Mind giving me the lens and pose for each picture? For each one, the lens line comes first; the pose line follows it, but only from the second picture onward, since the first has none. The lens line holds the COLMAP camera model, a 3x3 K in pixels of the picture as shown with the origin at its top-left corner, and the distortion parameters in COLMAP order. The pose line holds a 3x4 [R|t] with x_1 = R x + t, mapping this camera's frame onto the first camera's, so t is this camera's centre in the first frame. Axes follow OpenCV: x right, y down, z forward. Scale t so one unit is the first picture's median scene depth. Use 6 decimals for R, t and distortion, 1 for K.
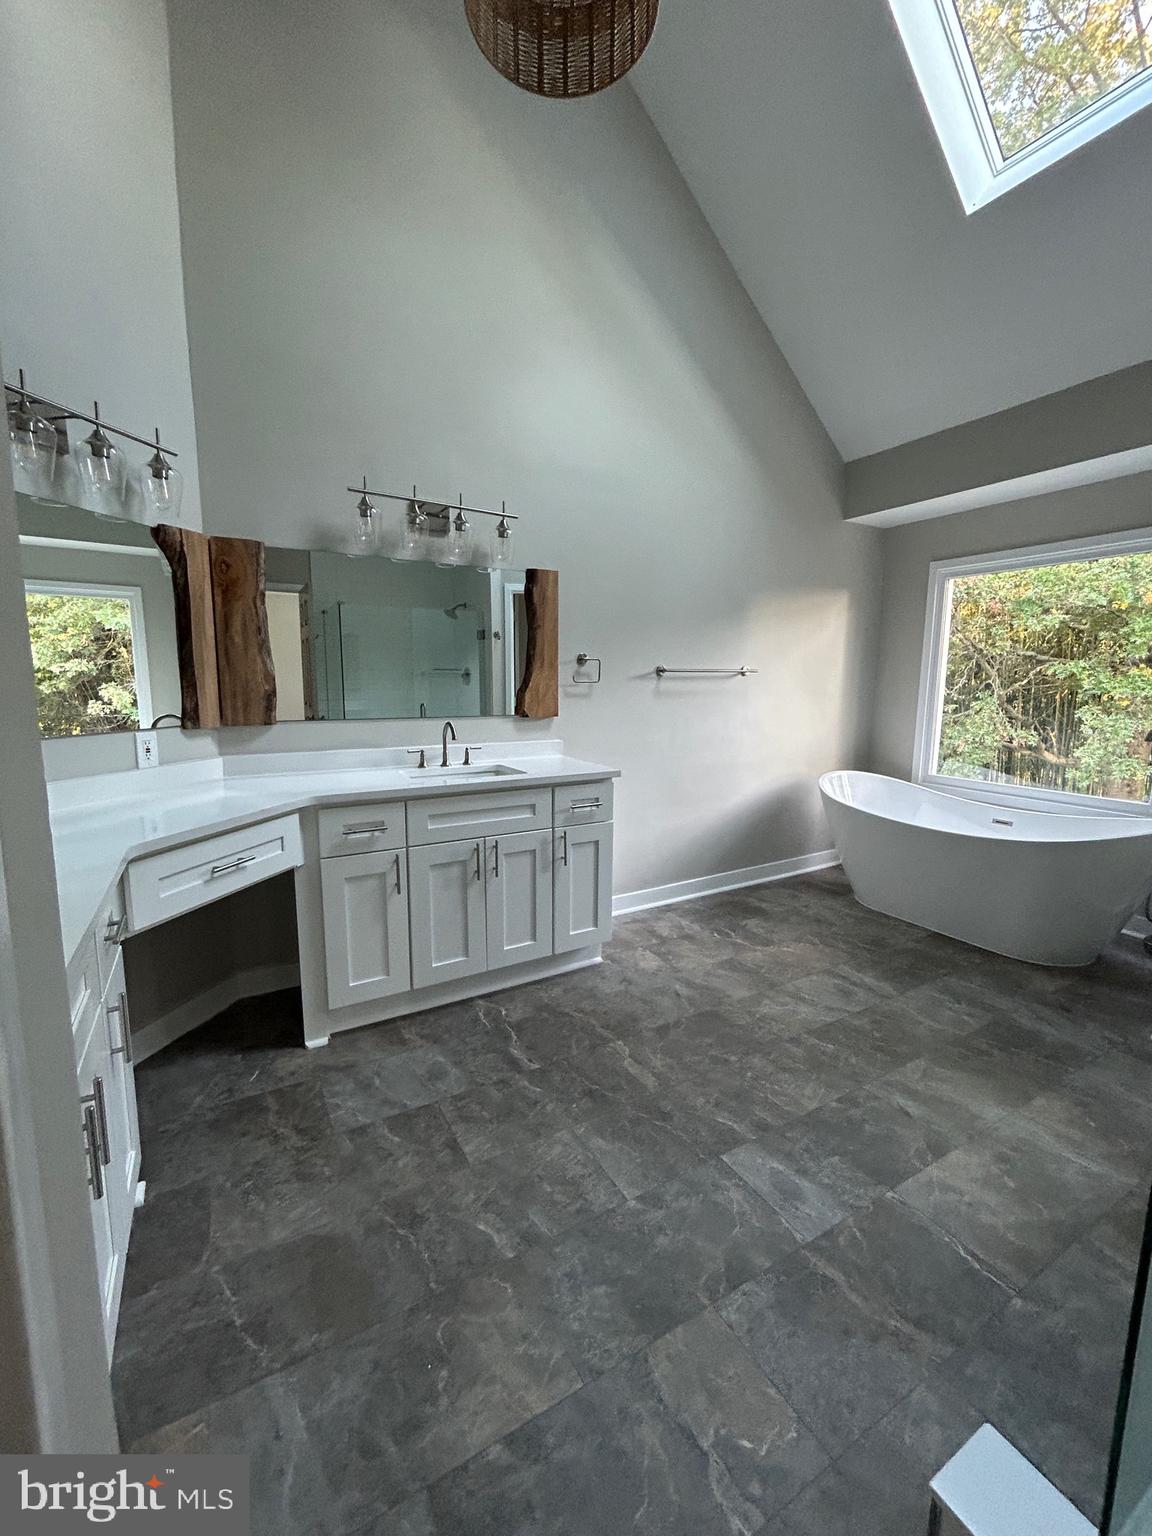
lens RADIAL K [[619.7, 0, 576.5], [0, 619.7, 764.4], [0, 0, 1]] dist [0.000166, 0.000664]
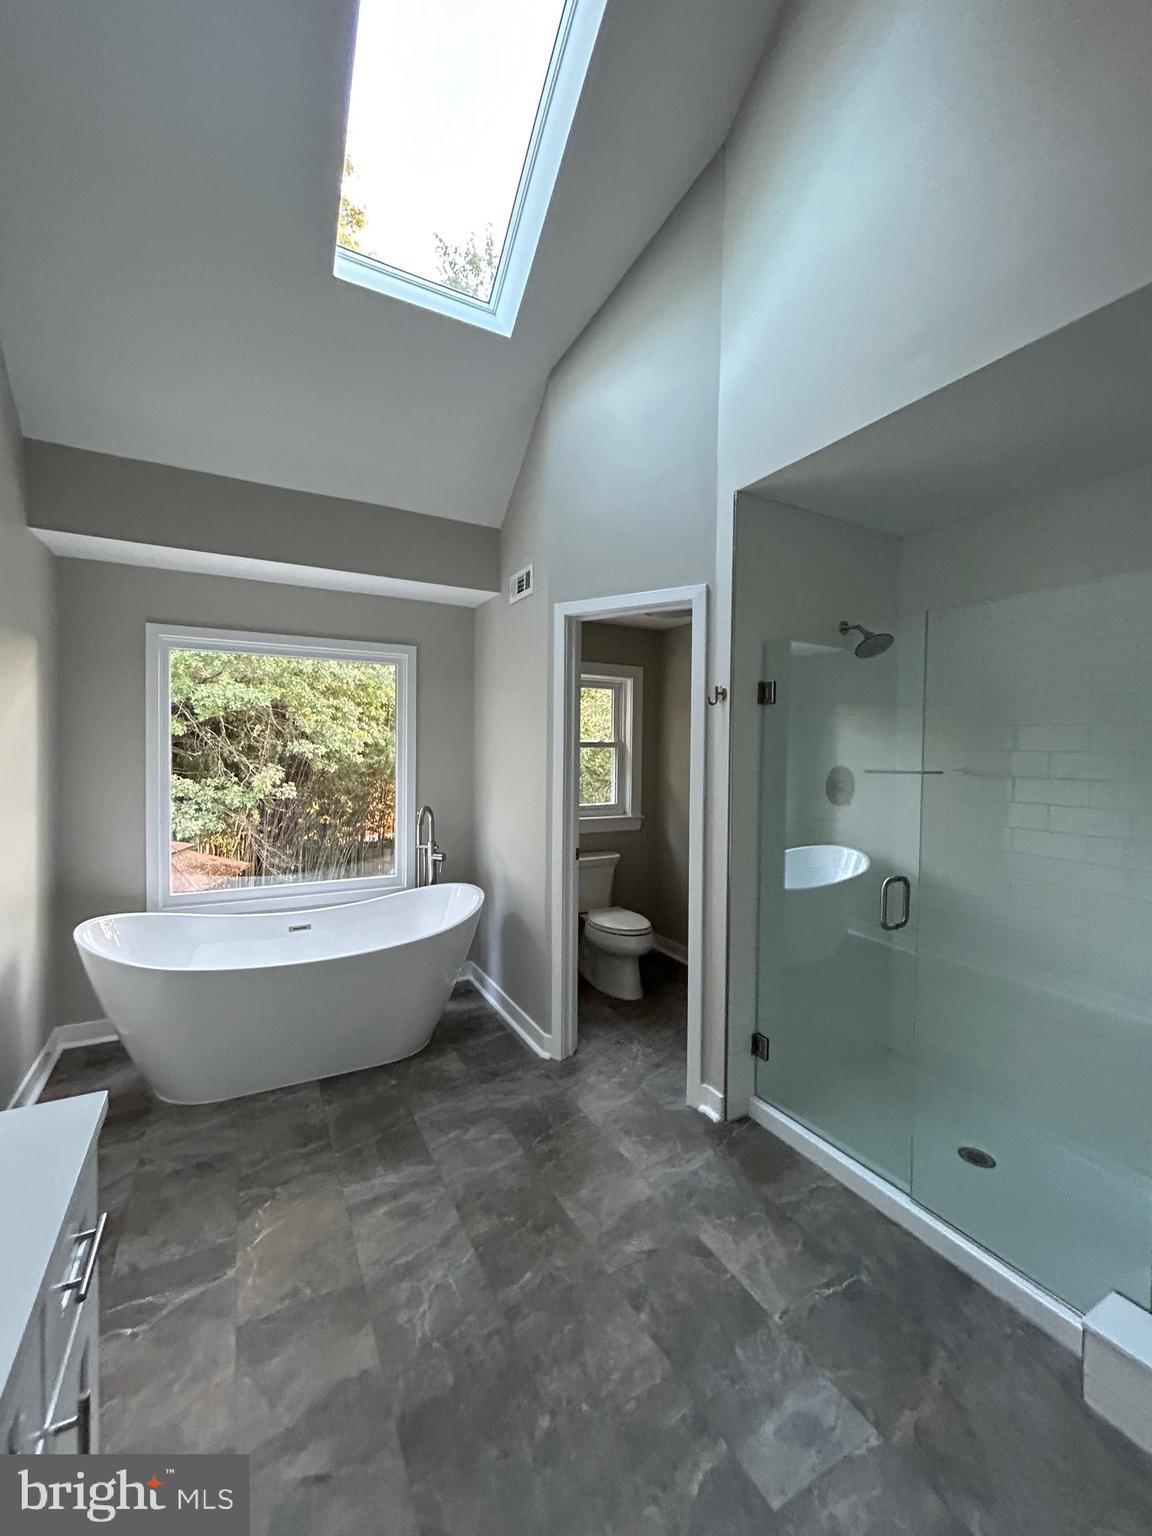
lens RADIAL K [[619.7, 0, 577.2], [0, 619.7, 765.4], [0, 0, 1]] dist [0.000166, 0.000664]
pose [[0.023824, -0.033783, 0.999145, -0.296424], [0.127982, 0.991308, 0.030466, -0.167446], [-0.991490, 0.127147, 0.027940, 0.731848]]
